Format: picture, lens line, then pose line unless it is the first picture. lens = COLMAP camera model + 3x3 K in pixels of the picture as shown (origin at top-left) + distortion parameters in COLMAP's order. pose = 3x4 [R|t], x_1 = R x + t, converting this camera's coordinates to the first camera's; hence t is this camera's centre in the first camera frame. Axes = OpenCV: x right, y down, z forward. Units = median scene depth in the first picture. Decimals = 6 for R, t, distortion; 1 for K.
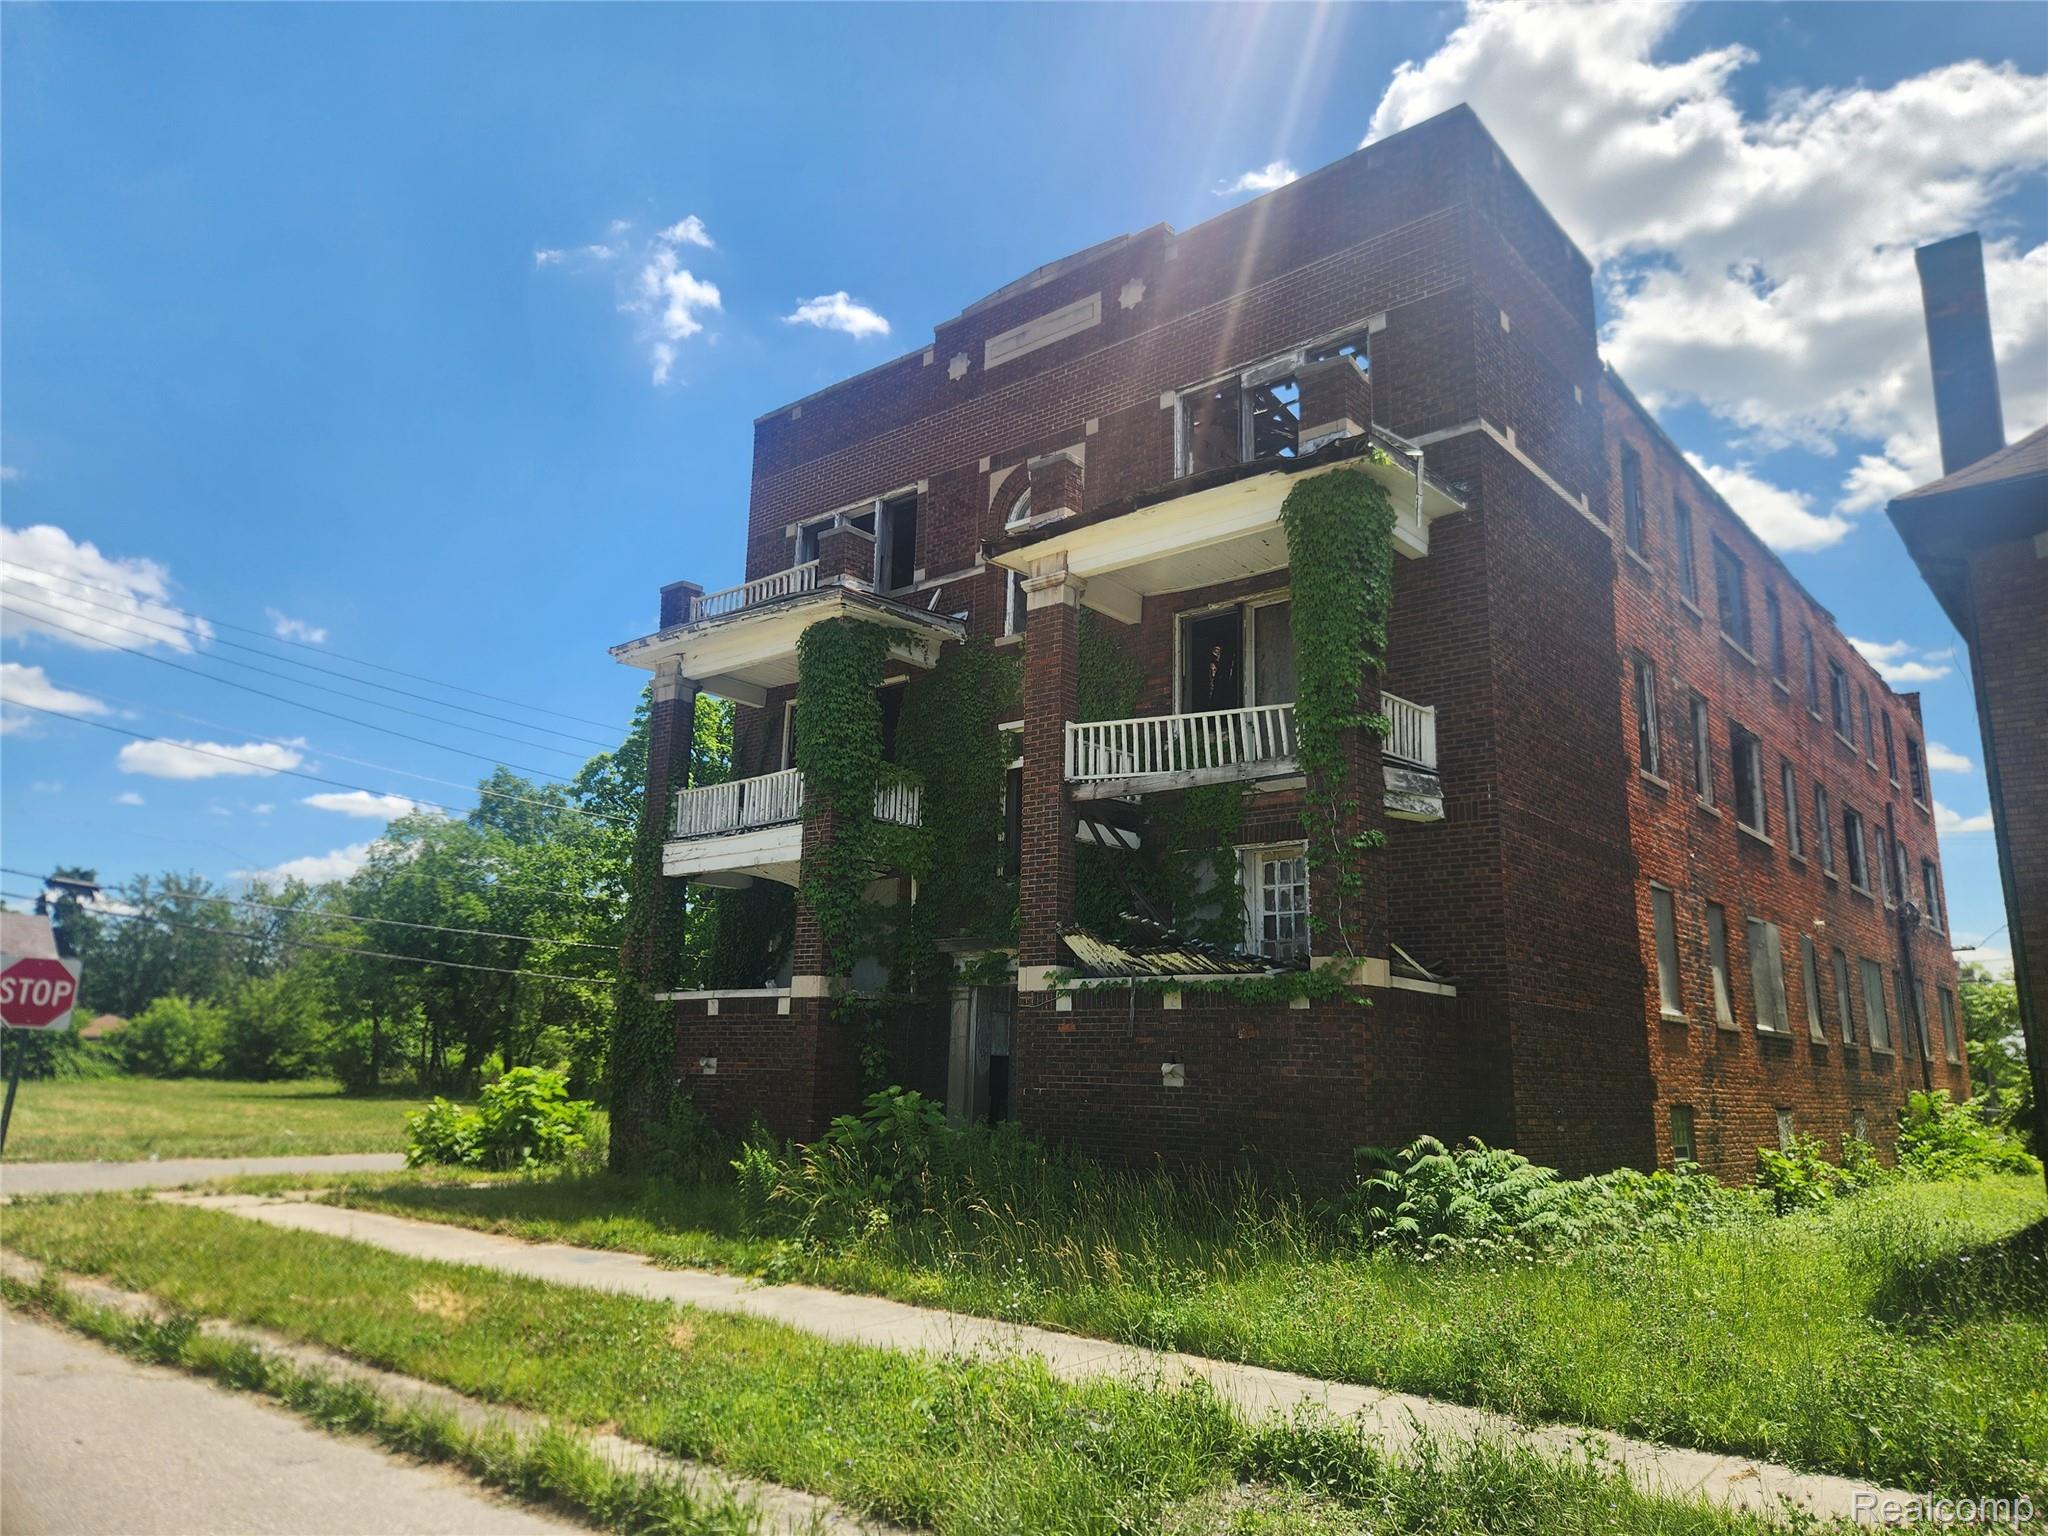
lens RADIAL K [[1356.6, 0, 1024.1], [0, 1356.6, 745.9], [0, 0, 1]] dist [0.098567, -0.106320]
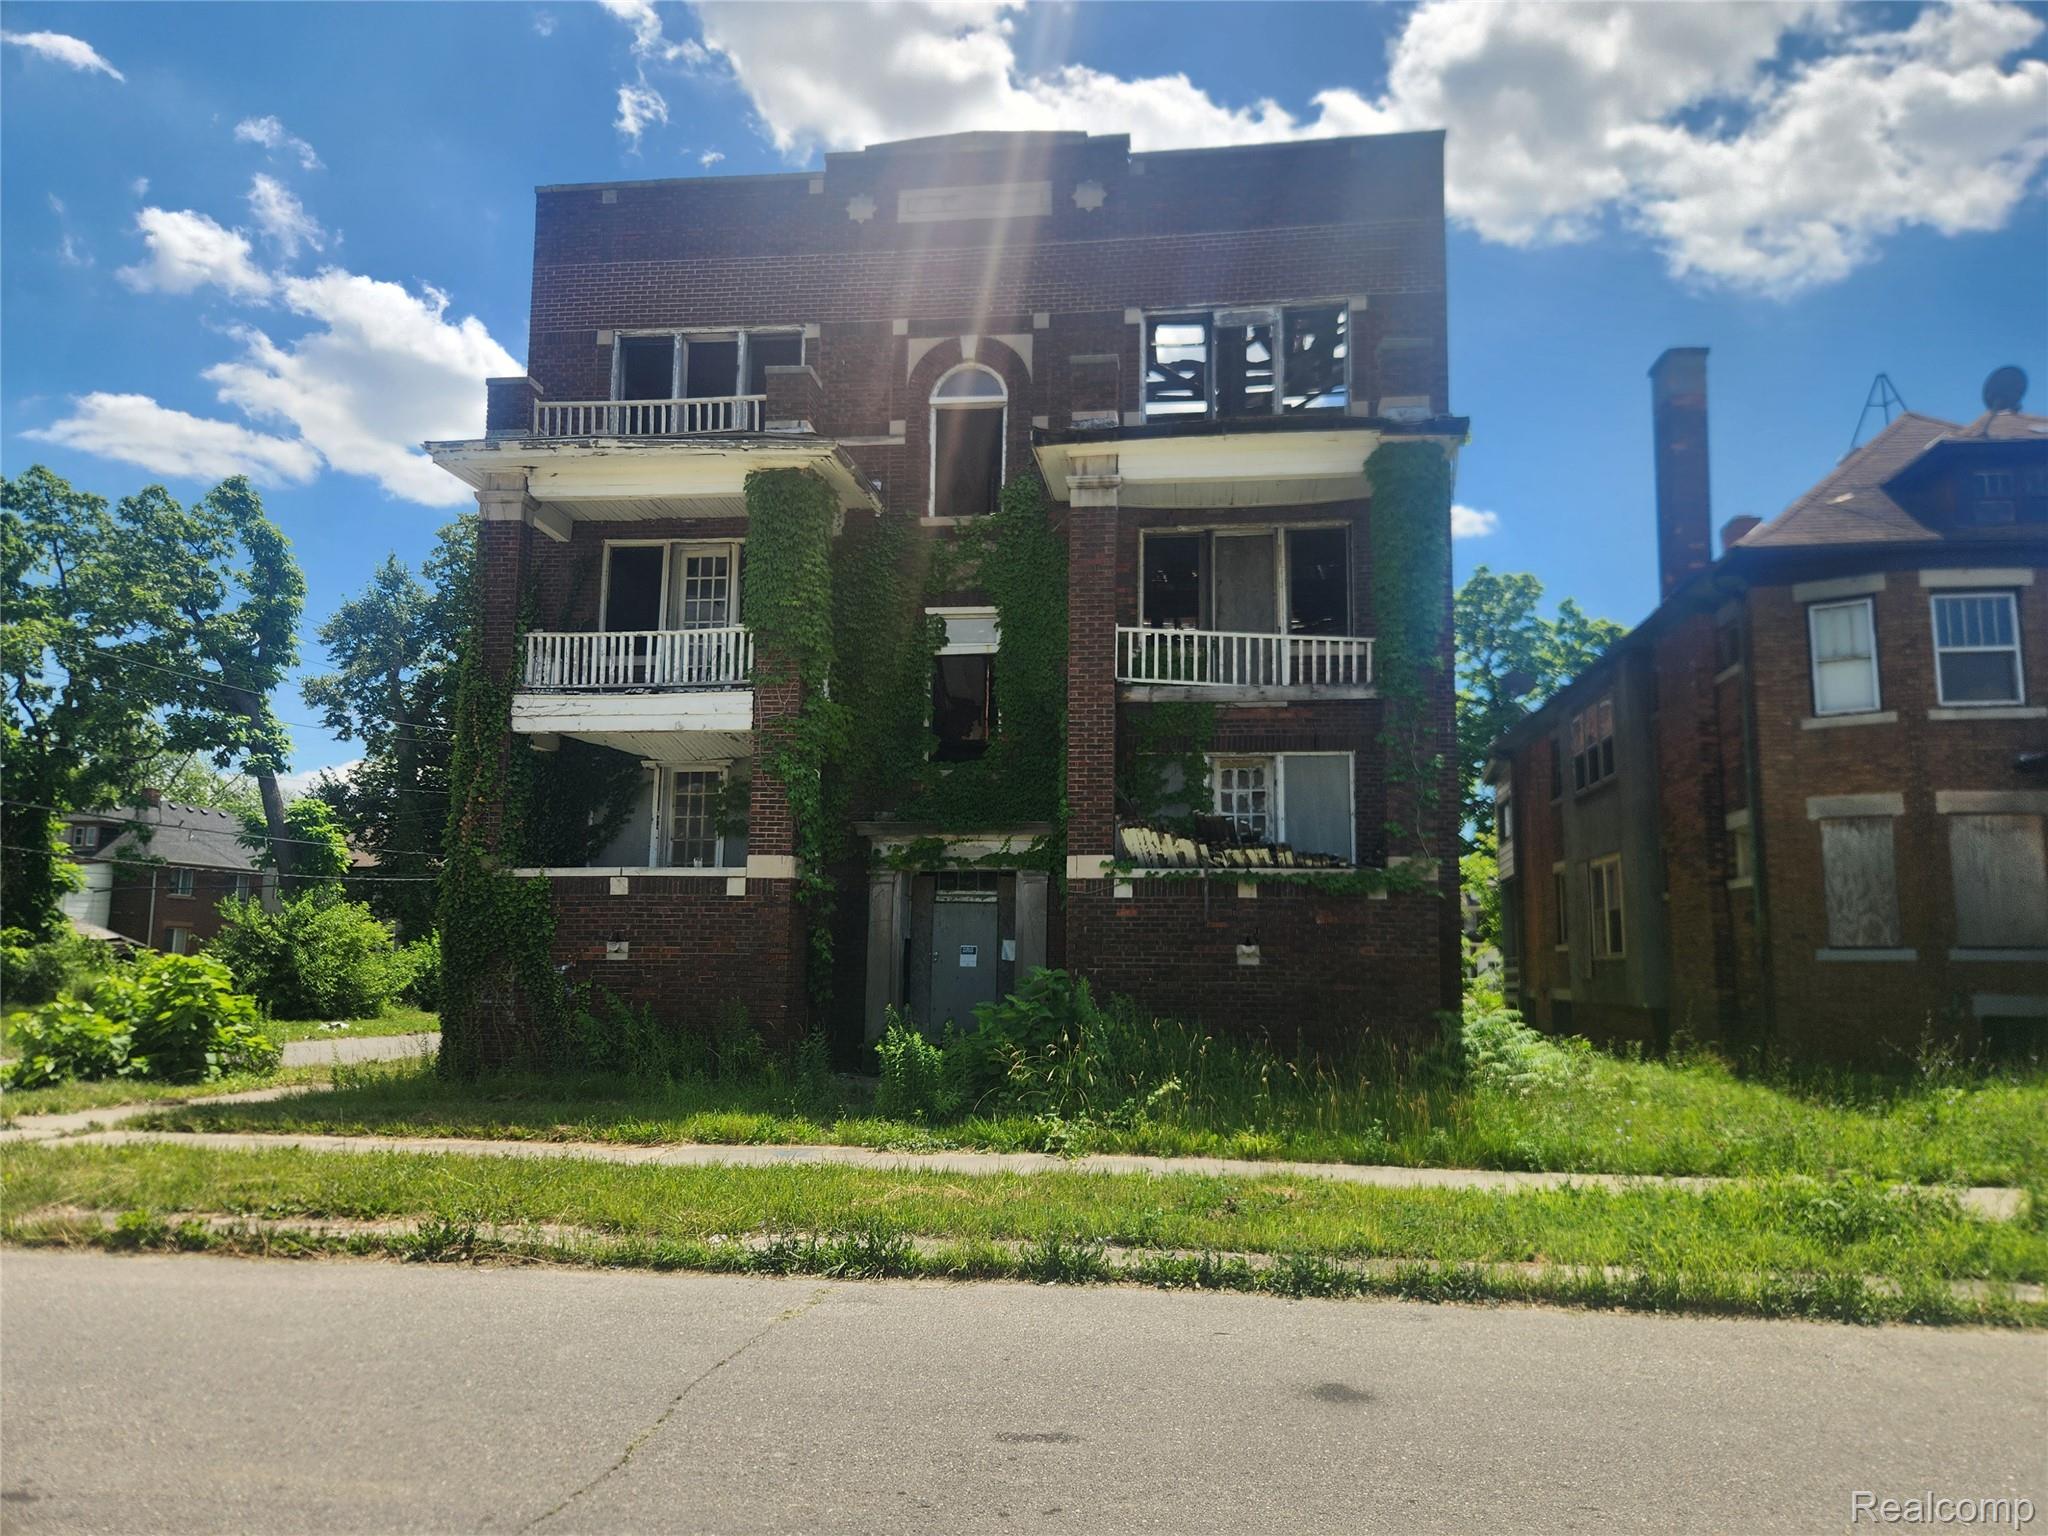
lens RADIAL K [[1386.2, 0, 970.2], [0, 1386.2, 773.4], [0, 0, 1]] dist [0.073856, -0.059431]
pose [[0.838431, 0.060696, 0.541617, -0.593019], [-0.117821, 0.990465, 0.071393, 0.031003], [-0.532120, -0.123672, 0.837588, 0.147458]]
